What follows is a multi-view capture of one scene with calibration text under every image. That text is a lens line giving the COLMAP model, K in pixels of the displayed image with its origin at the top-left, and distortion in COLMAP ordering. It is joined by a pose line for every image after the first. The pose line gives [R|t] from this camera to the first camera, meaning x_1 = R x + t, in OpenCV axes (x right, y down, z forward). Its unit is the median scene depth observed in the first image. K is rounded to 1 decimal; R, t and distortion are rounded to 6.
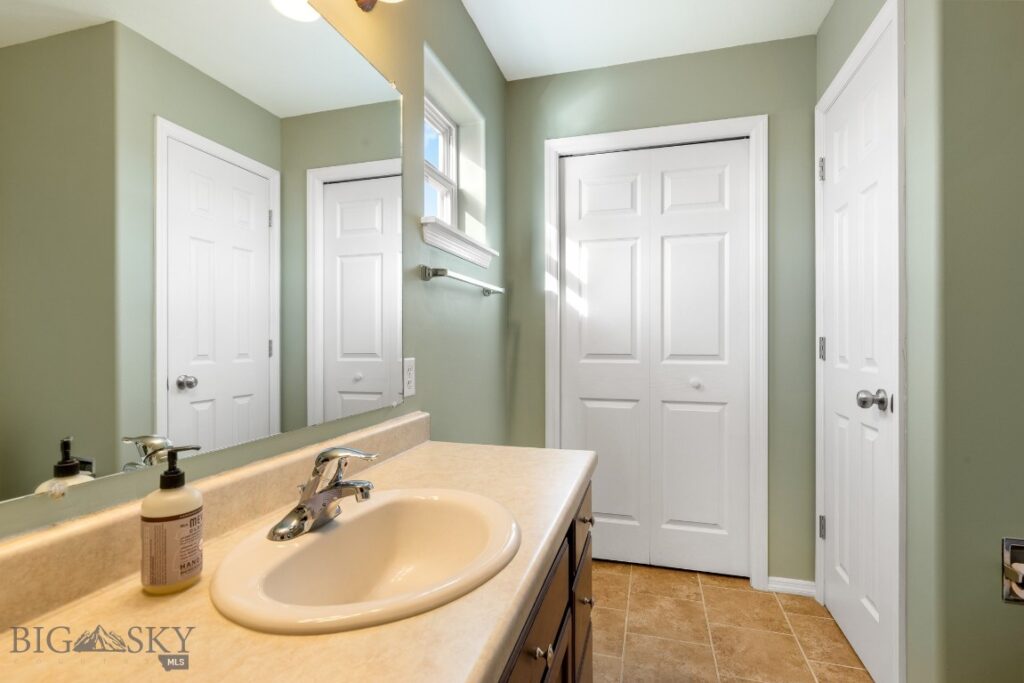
lens RADIAL K [[485.1, 0, 512.0], [0, 485.1, 341.5], [0, 0, 1]] dist [-0.002742, -0.000661]
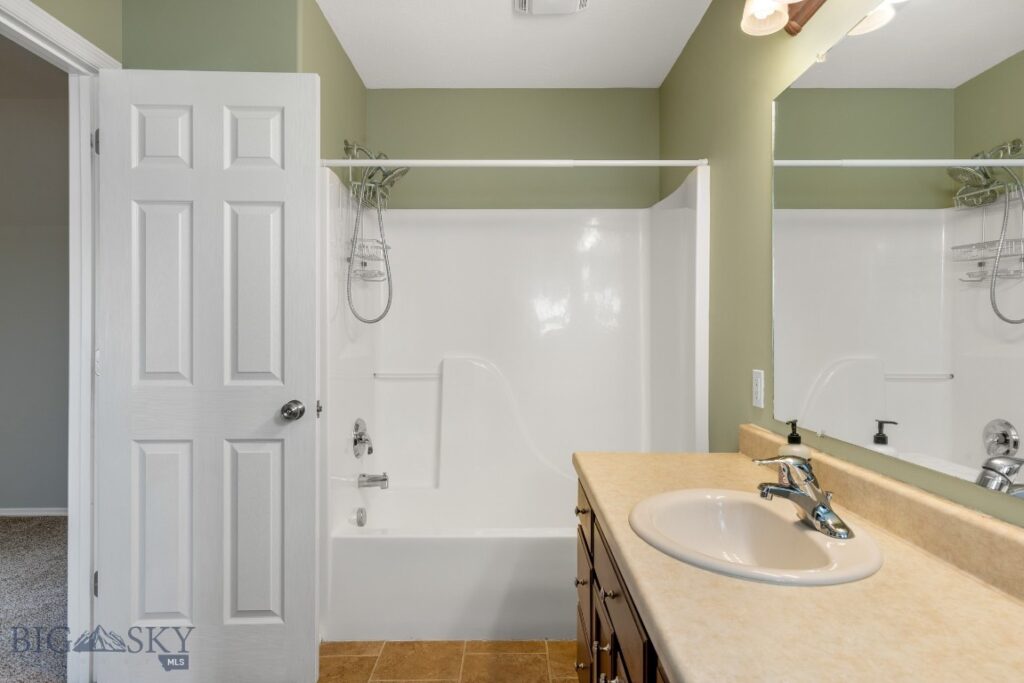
lens RADIAL K [[552.9, 0, 512.0], [0, 552.9, 341.5], [0, 0, 1]] dist [-0.002516, 0.000157]
pose [[-0.964971, -0.003445, -0.262333, 0.231687], [-0.005239, 0.999967, 0.006140, -0.019843], [0.262303, 0.007299, -0.964958, 0.777627]]
